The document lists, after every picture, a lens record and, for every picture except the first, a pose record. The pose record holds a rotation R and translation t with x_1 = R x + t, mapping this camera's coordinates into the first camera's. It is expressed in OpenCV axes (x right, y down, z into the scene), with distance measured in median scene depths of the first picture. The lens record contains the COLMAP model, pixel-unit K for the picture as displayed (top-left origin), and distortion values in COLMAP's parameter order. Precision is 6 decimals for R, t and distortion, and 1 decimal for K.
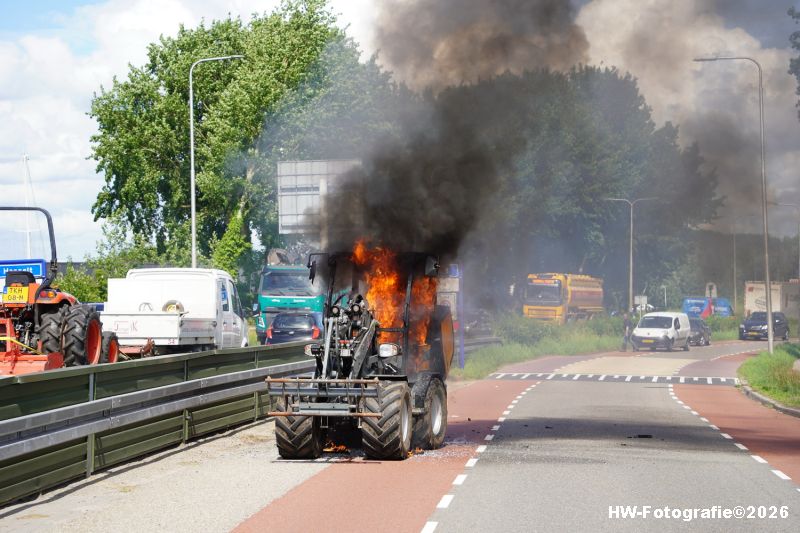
lens RADIAL K [[1702.0, 0, 400.0], [0, 1702.0, 266.5], [0, 0, 1]] dist [0.519469, 0.162248]
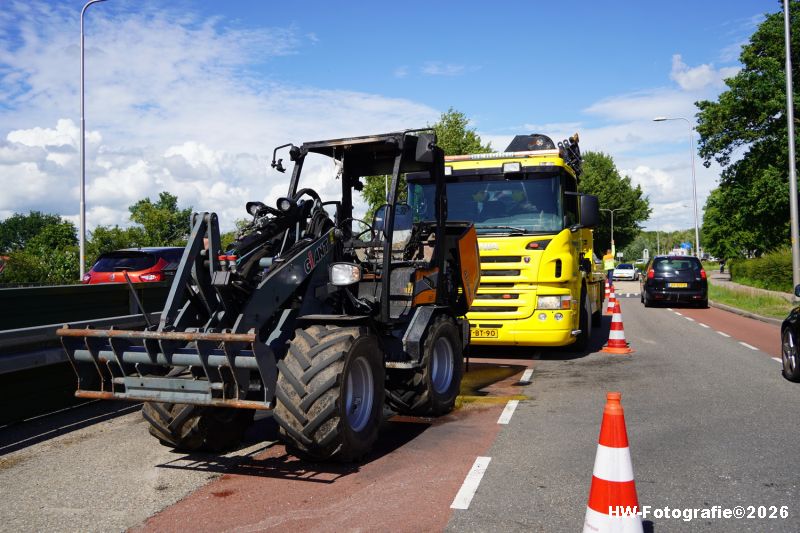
lens RADIAL K [[702.8, 0, 400.0], [0, 702.8, 266.5], [0, 0, 1]] dist [0.020904, 0.002639]
pose [[0.988210, -0.011528, -0.152669, 0.052550], [0.015834, 0.999510, 0.027018, 0.040502], [0.152283, -0.029117, 0.987908, 0.764478]]
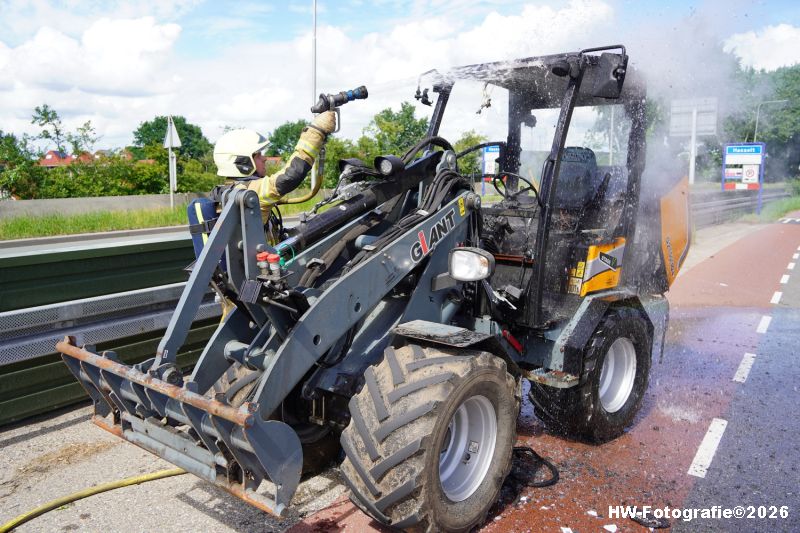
lens RADIAL K [[650.5, 0, 400.0], [0, 650.5, 266.5], [0, 0, 1]] dist [-0.027556, 0.003100]
pose [[0.884550, 0.083432, -0.458924, 0.054157], [-0.004809, 0.985452, 0.169885, 0.021773], [0.466421, -0.148065, 0.872083, 0.862432]]
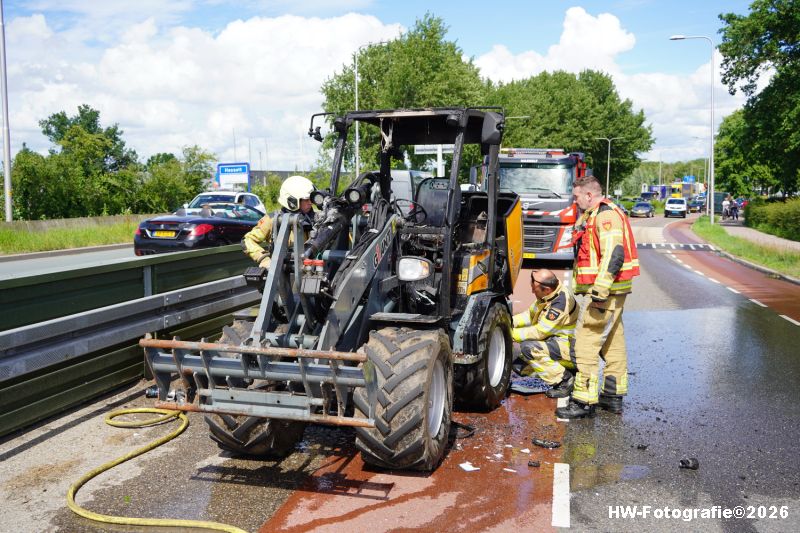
lens RADIAL K [[813.8, 0, 400.0], [0, 813.8, 266.5], [0, 0, 1]] dist [0.074461, 0.031264]
pose [[0.994520, 0.016126, -0.103293, 0.017267], [-0.004654, 0.993882, 0.110353, 0.018137], [0.104441, -0.109268, 0.988510, 0.739123]]
